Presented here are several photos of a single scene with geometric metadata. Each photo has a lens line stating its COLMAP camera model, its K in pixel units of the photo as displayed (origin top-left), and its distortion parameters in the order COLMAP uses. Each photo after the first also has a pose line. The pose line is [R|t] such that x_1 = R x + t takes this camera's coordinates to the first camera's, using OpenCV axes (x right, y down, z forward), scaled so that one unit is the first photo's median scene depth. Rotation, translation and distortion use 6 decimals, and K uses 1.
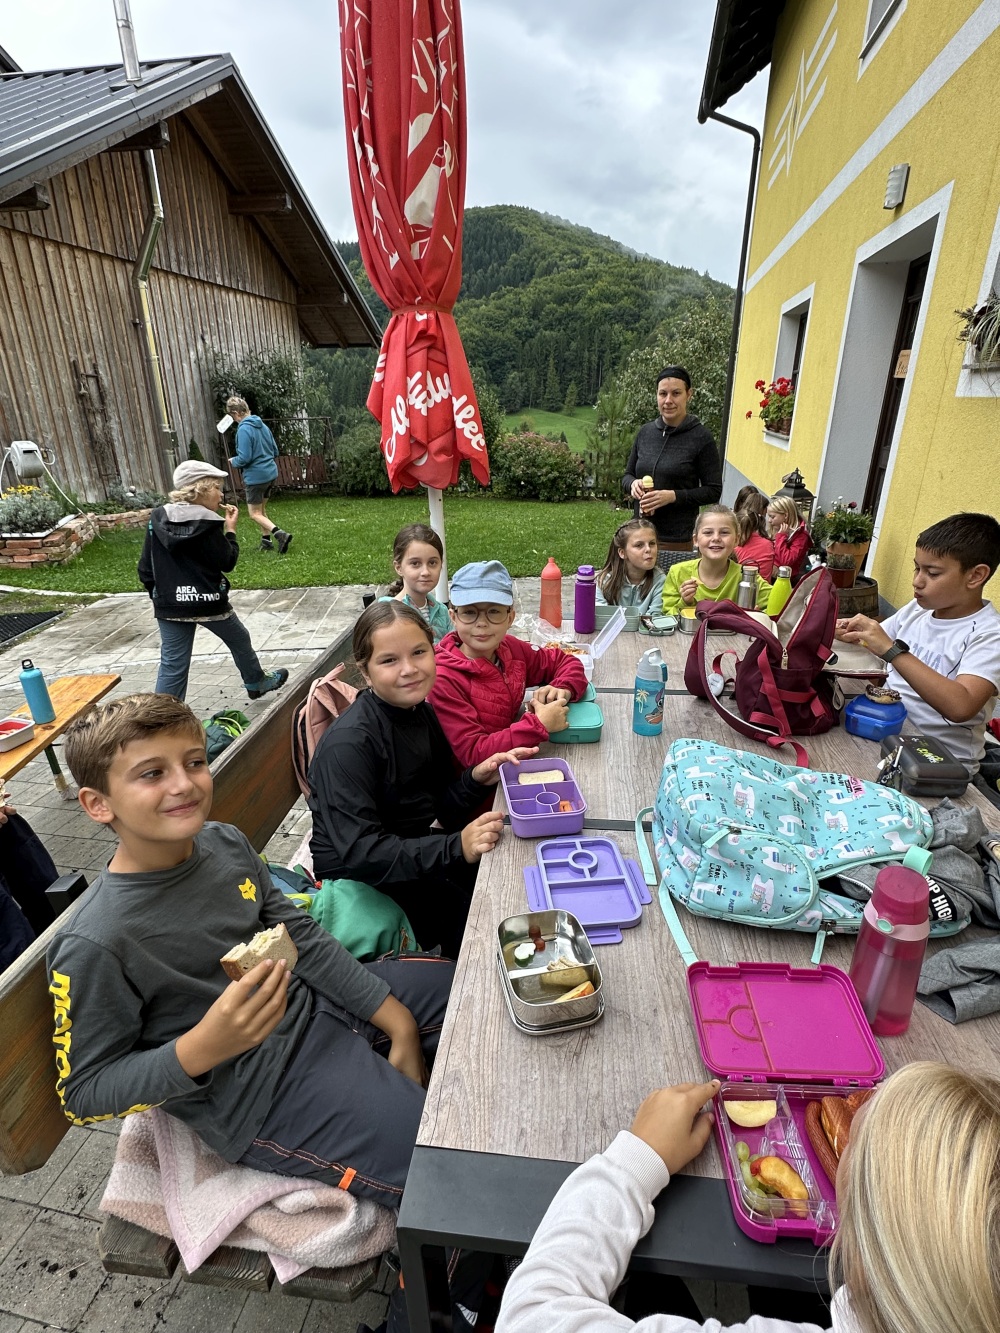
lens RADIAL K [[670.1, 0, 502.1], [0, 670.1, 666.8], [0, 0, 1]] dist [-0.001458, -0.000381]
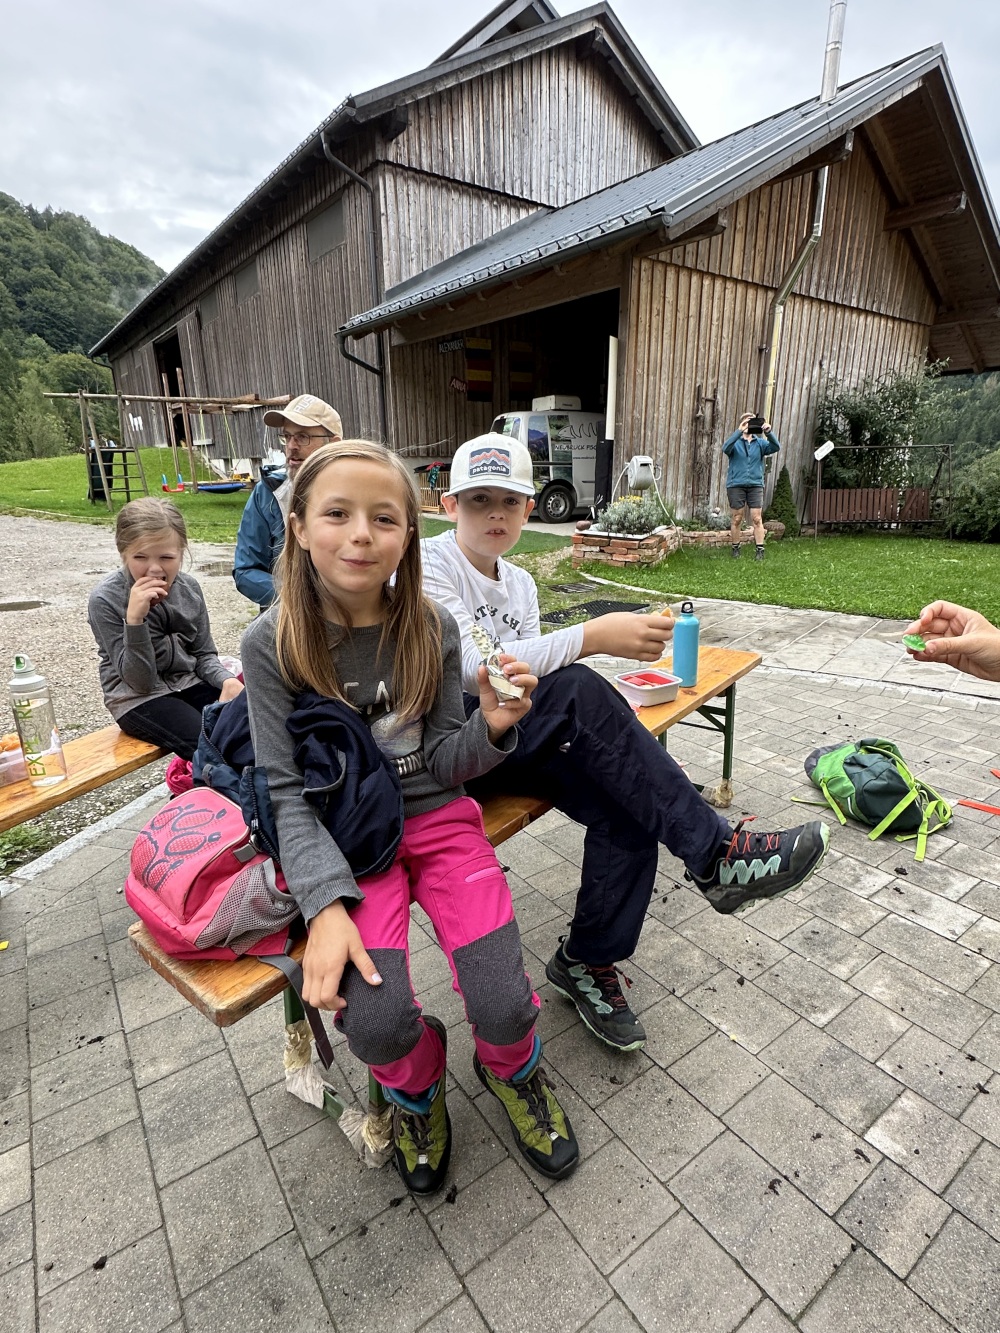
lens RADIAL K [[670.1, 0, 501.1], [0, 670.1, 666.8], [0, 0, 1]] dist [-0.001458, -0.000381]
pose [[0.732343, 0.196155, -0.652071, -0.128681], [-0.248238, 0.968617, 0.012582, 0.040207], [0.634075, 0.152654, 0.758054, 0.103785]]
